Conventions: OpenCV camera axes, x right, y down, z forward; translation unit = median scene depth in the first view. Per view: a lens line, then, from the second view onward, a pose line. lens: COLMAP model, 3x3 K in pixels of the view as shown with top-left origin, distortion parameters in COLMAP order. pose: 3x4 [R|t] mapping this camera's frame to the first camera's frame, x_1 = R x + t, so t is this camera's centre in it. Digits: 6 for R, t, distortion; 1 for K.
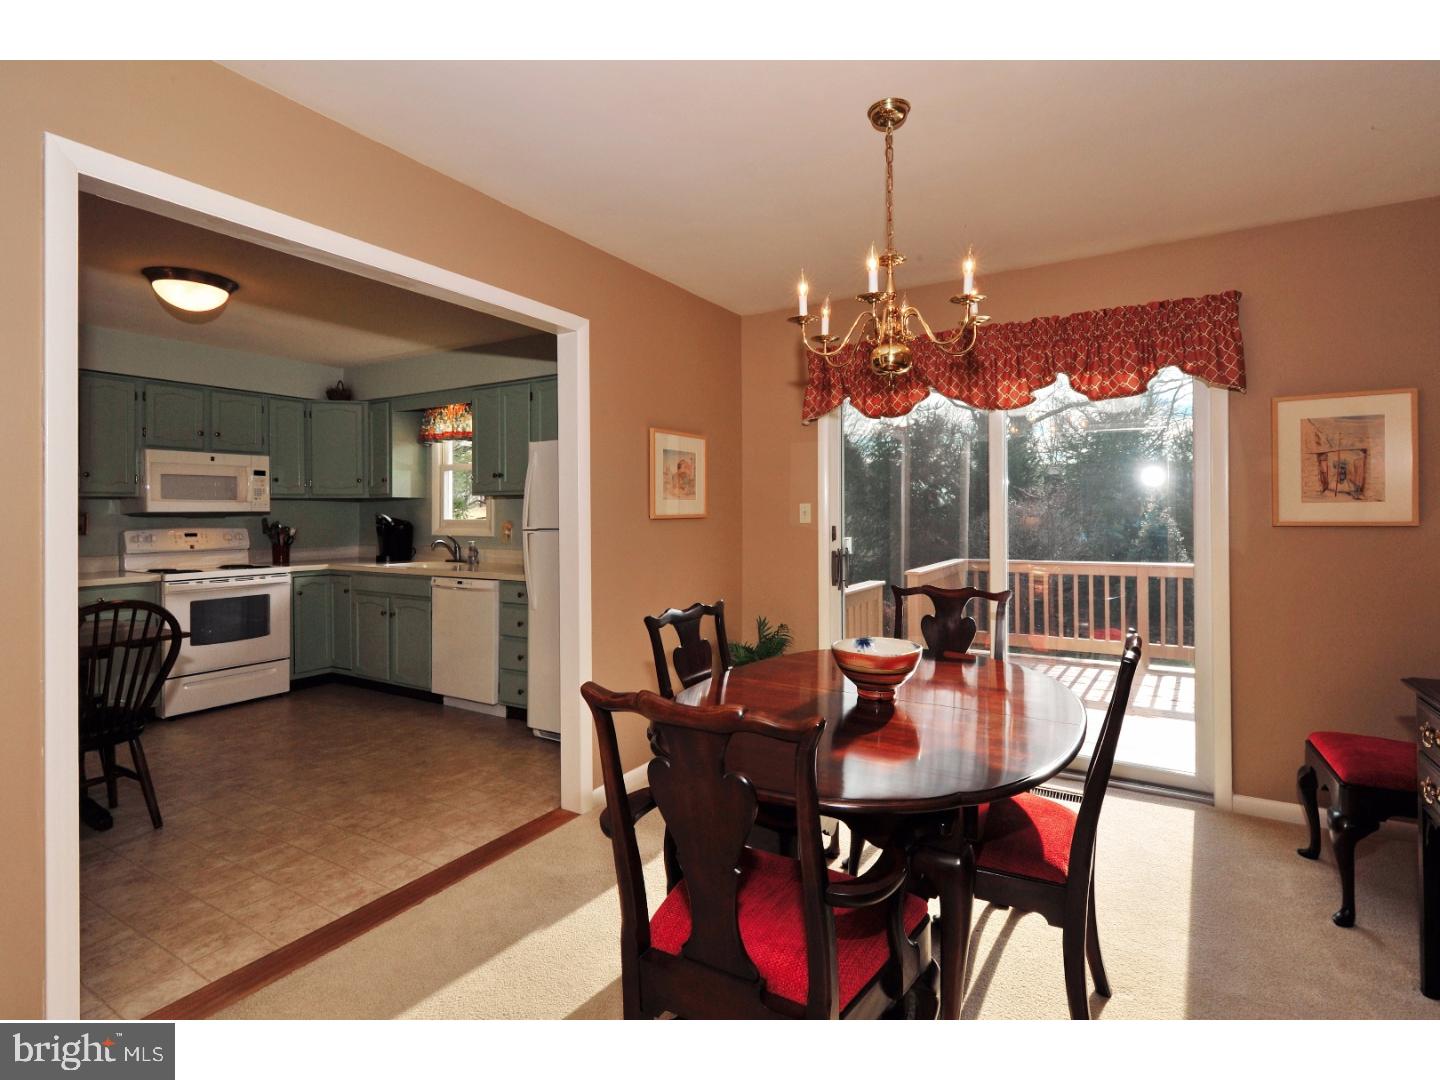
lens RADIAL K [[688.3, 0, 715.6], [0, 688.3, 534.9], [0, 0, 1]] dist [0.003781, 0.000250]
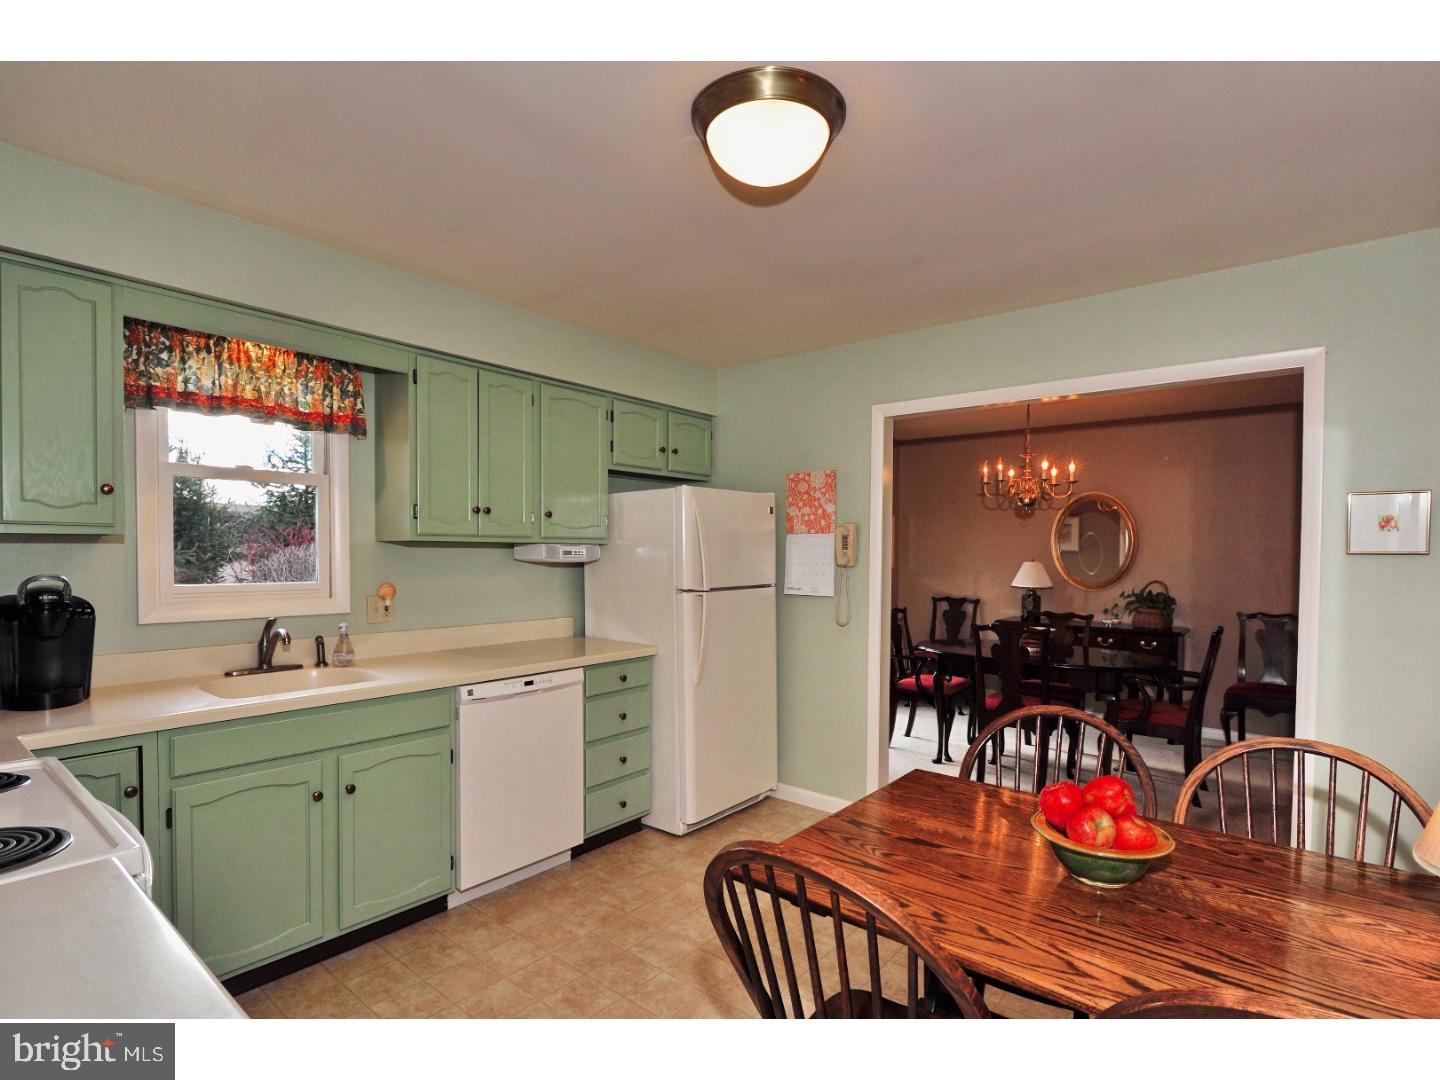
lens RADIAL K [[719.4, 0, 720.0], [0, 719.4, 571.7], [0, 0, 1]] dist [0.002429, 0.000391]
pose [[0.158311, -0.027108, 0.987017, -0.906775], [0.012875, 0.999595, 0.025389, -0.042982], [-0.987305, 0.008688, 0.158596, 0.659378]]
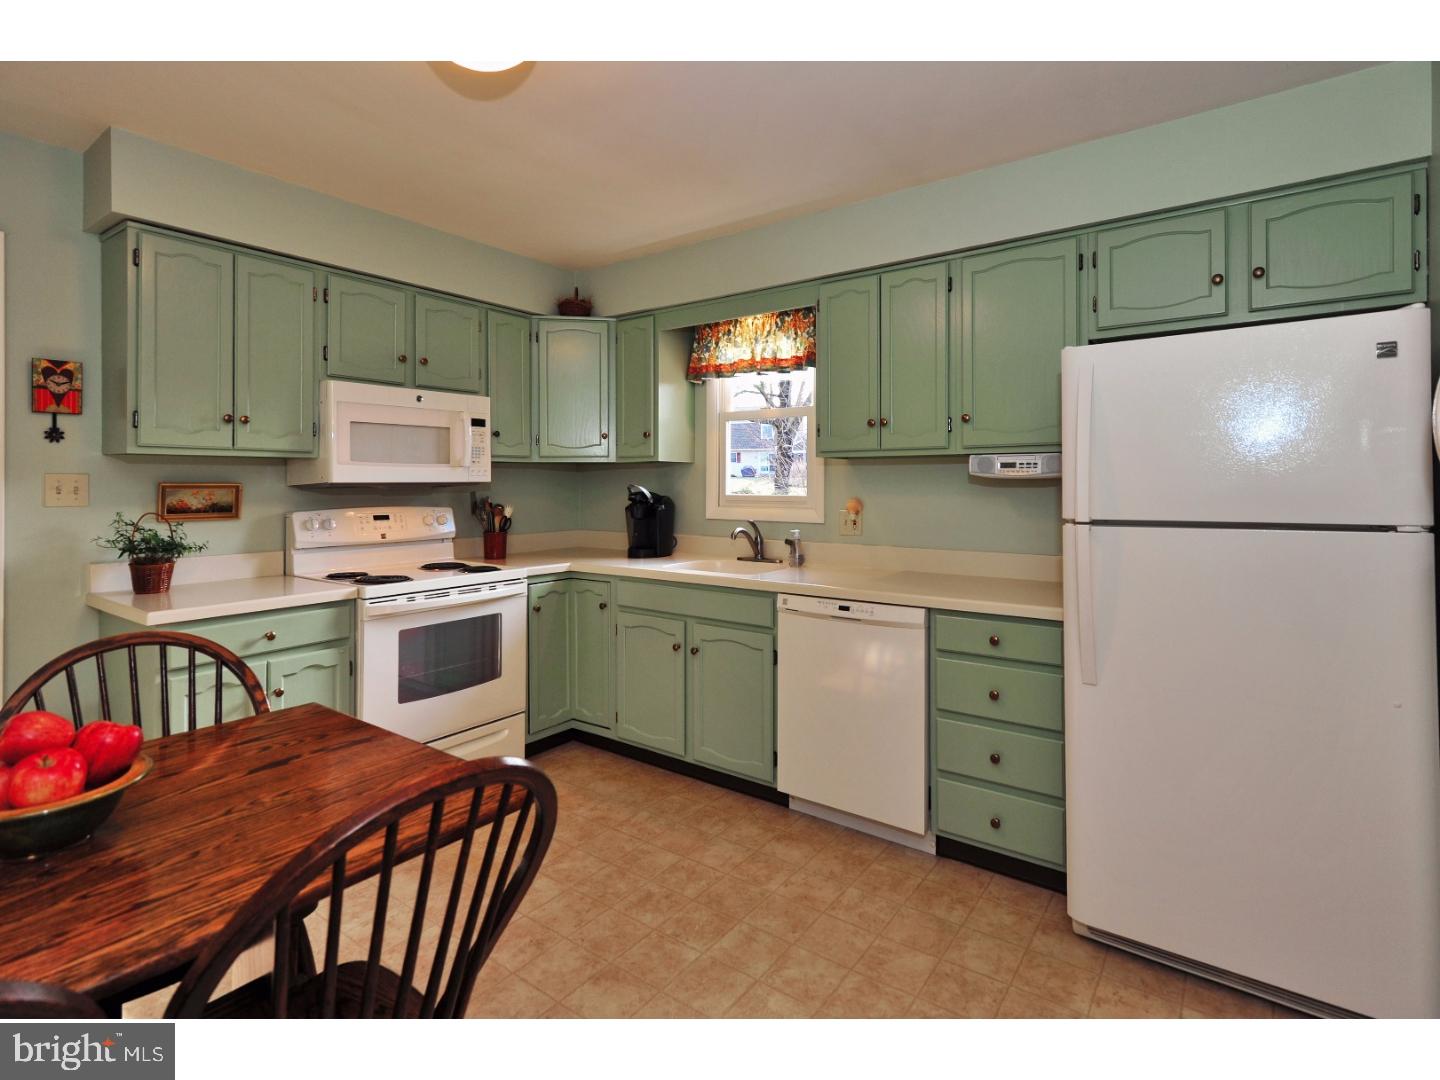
lens RADIAL K [[717.0, 0, 715.2], [0, 717.0, 500.8], [0, 0, 1]] dist [0.031567, 0.000078]
pose [[0.994485, 0.006423, -0.104680, -0.380607], [-0.007153, 0.999953, -0.006595, -0.013594], [0.104633, 0.007307, 0.994484, 0.361168]]
